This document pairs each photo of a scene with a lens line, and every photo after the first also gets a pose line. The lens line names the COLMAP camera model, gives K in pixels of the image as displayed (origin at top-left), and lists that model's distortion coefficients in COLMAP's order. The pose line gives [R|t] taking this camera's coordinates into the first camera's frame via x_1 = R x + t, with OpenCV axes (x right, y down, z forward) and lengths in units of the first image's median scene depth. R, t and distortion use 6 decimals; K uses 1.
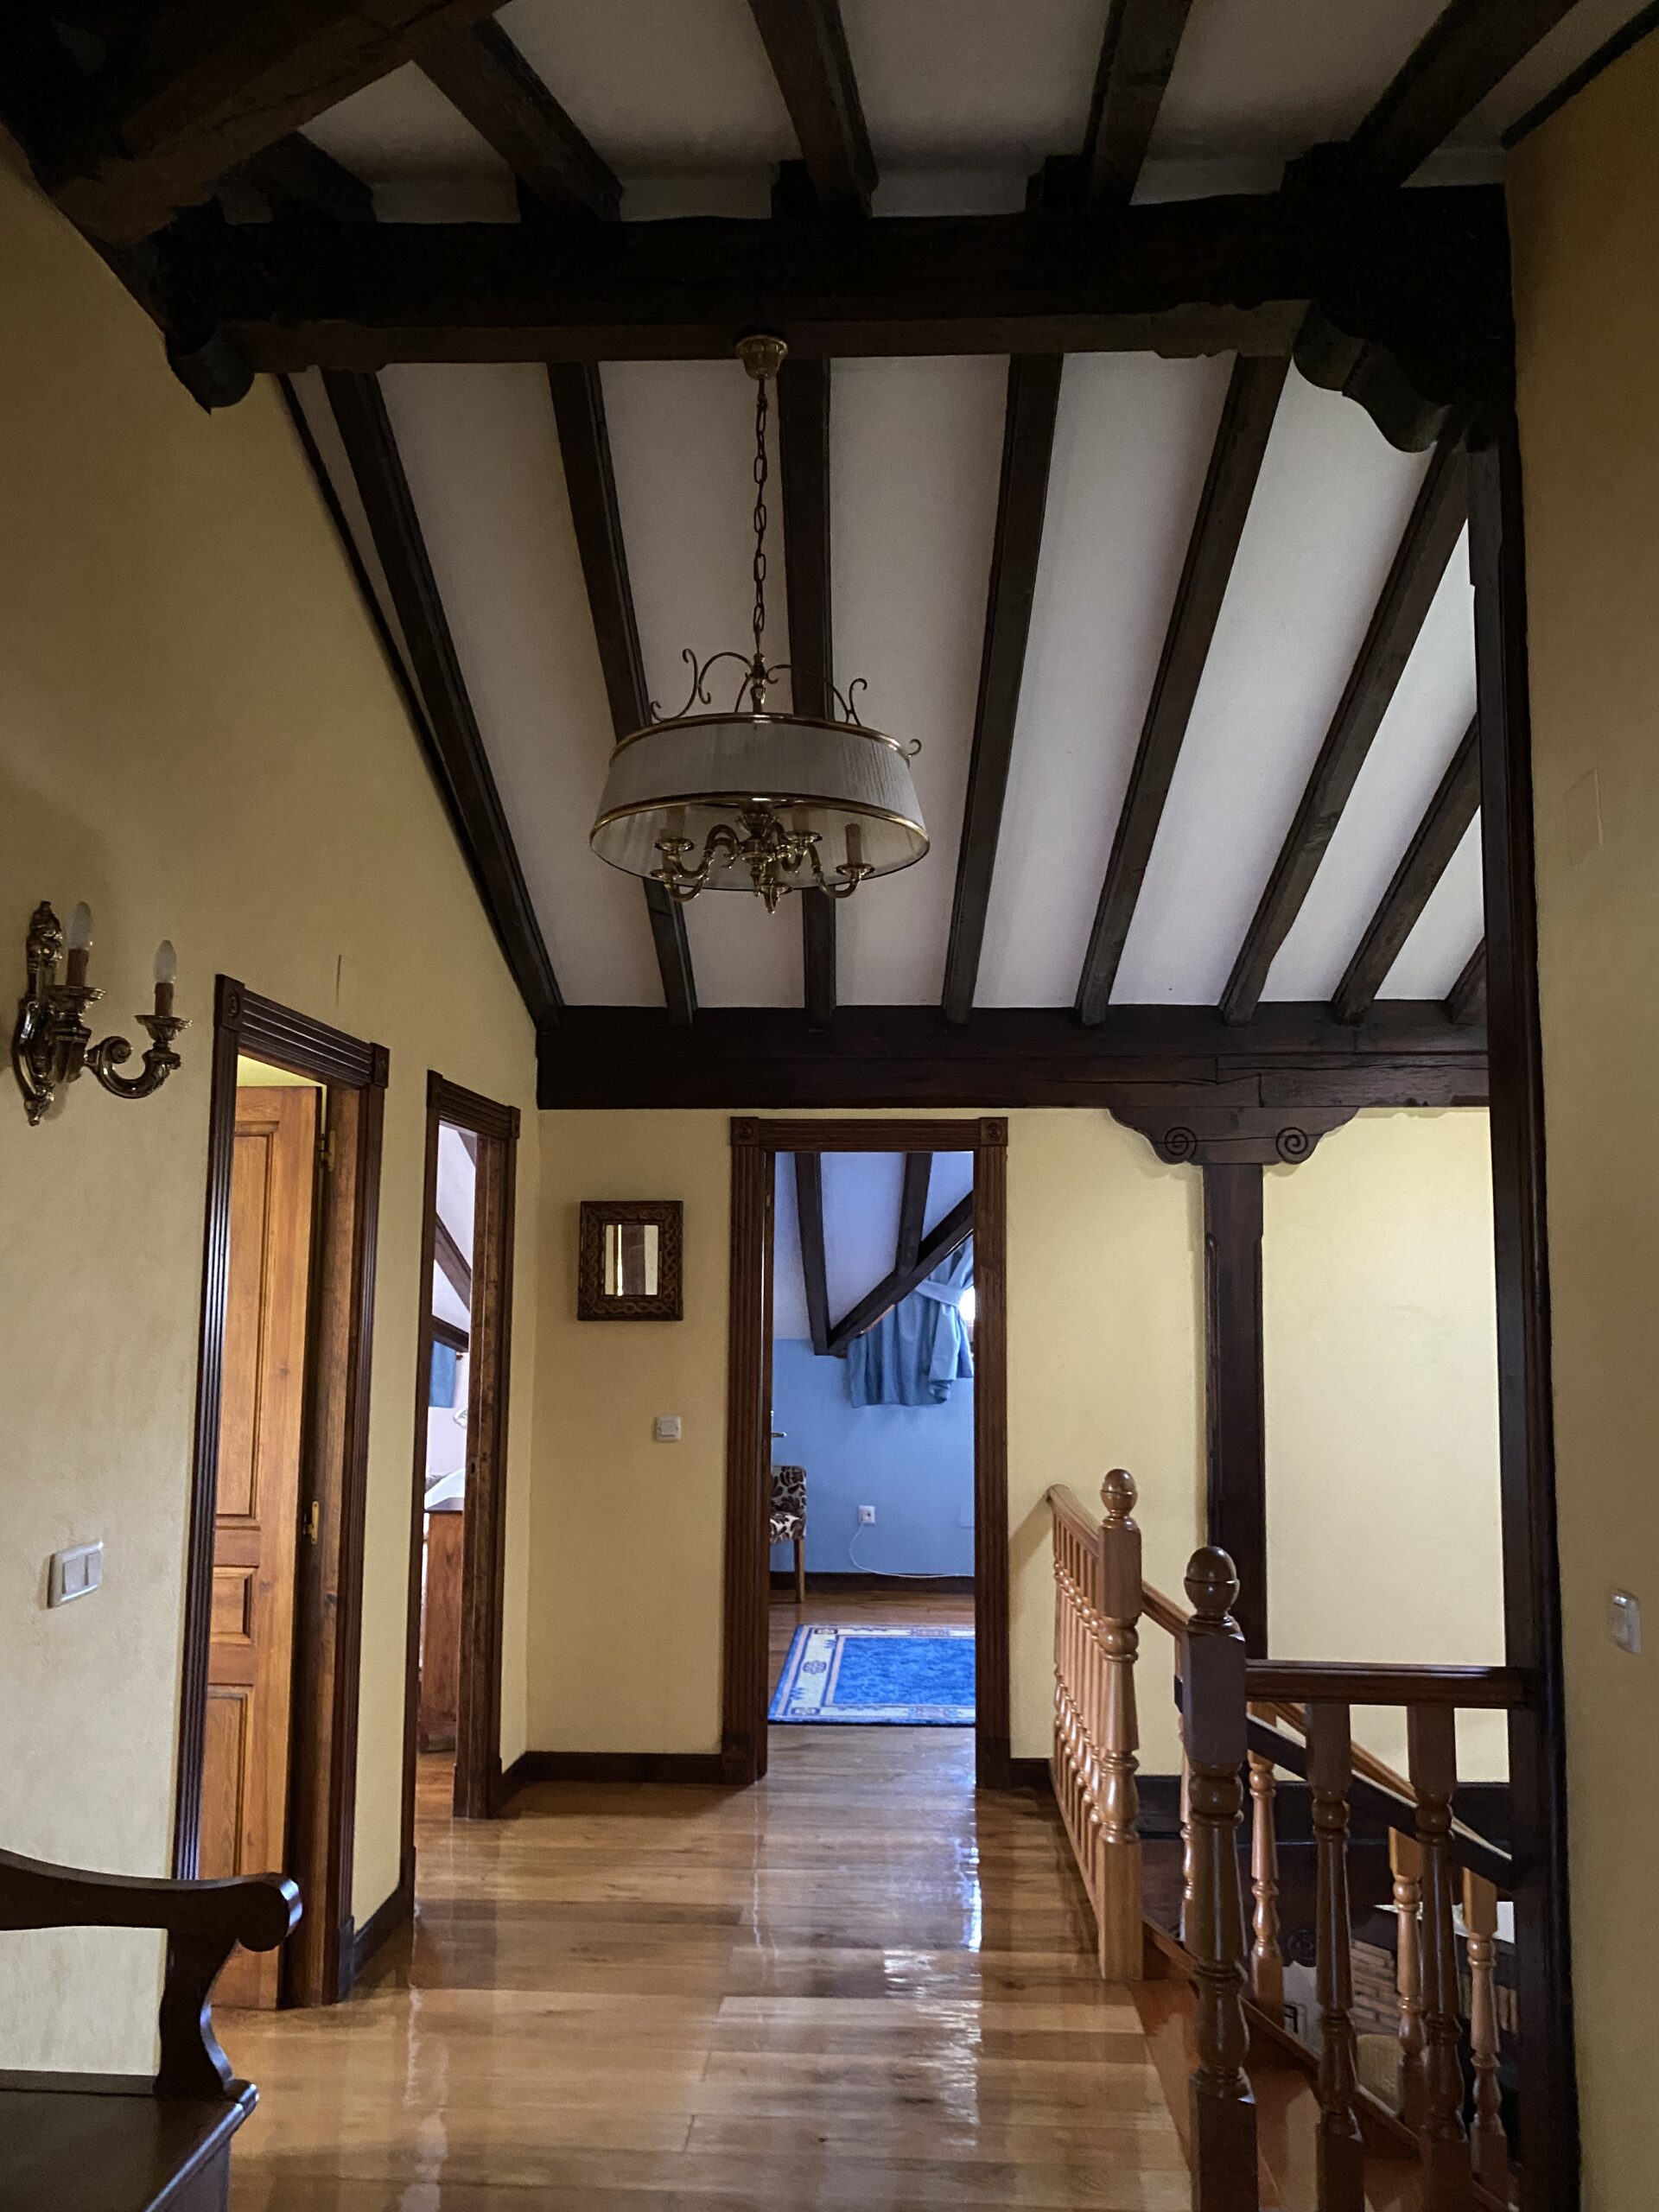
lens RADIAL K [[1683.4, 0, 828.8], [0, 1683.4, 1105.6], [0, 0, 1]] dist [0.018093, -0.013190]
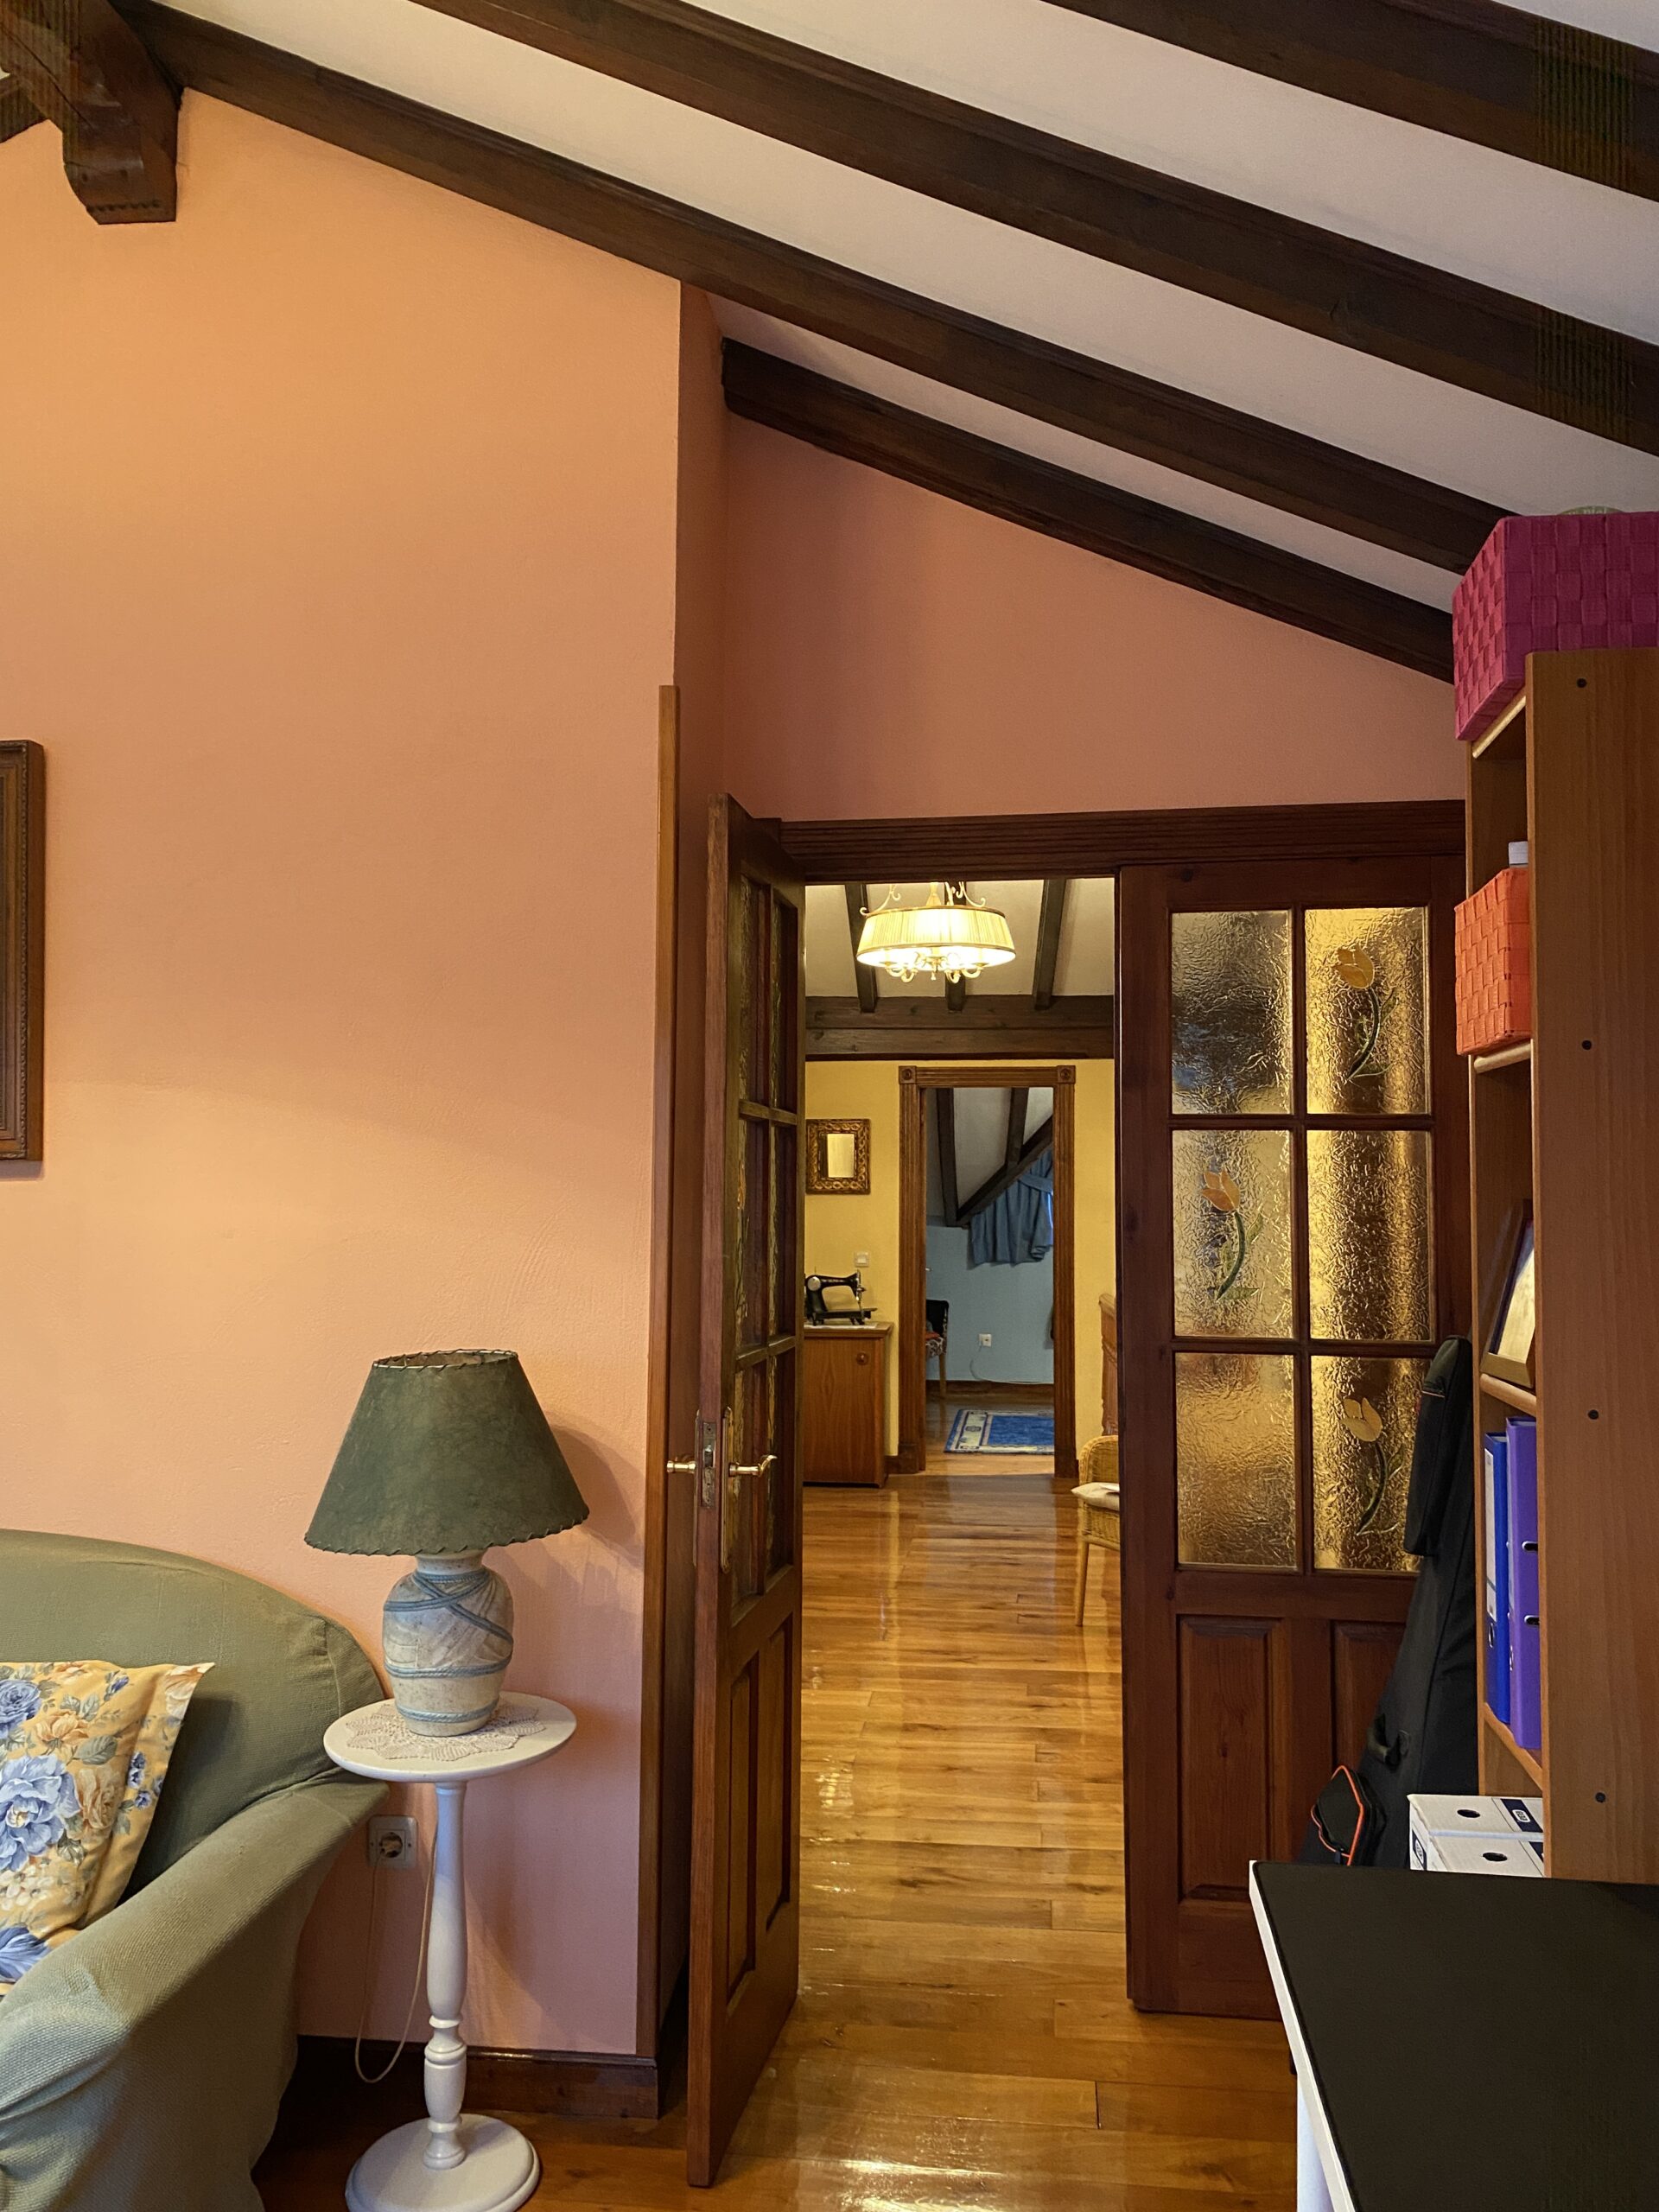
lens RADIAL K [[1683.4, 0, 835.2], [0, 1683.4, 1104.0], [0, 0, 1]] dist [0.018093, -0.013190]
pose [[0.997713, 0.001147, -0.067589, -0.009643], [0.002783, 0.998312, 0.058019, -0.042349], [0.067542, -0.058075, 0.996025, -0.500506]]
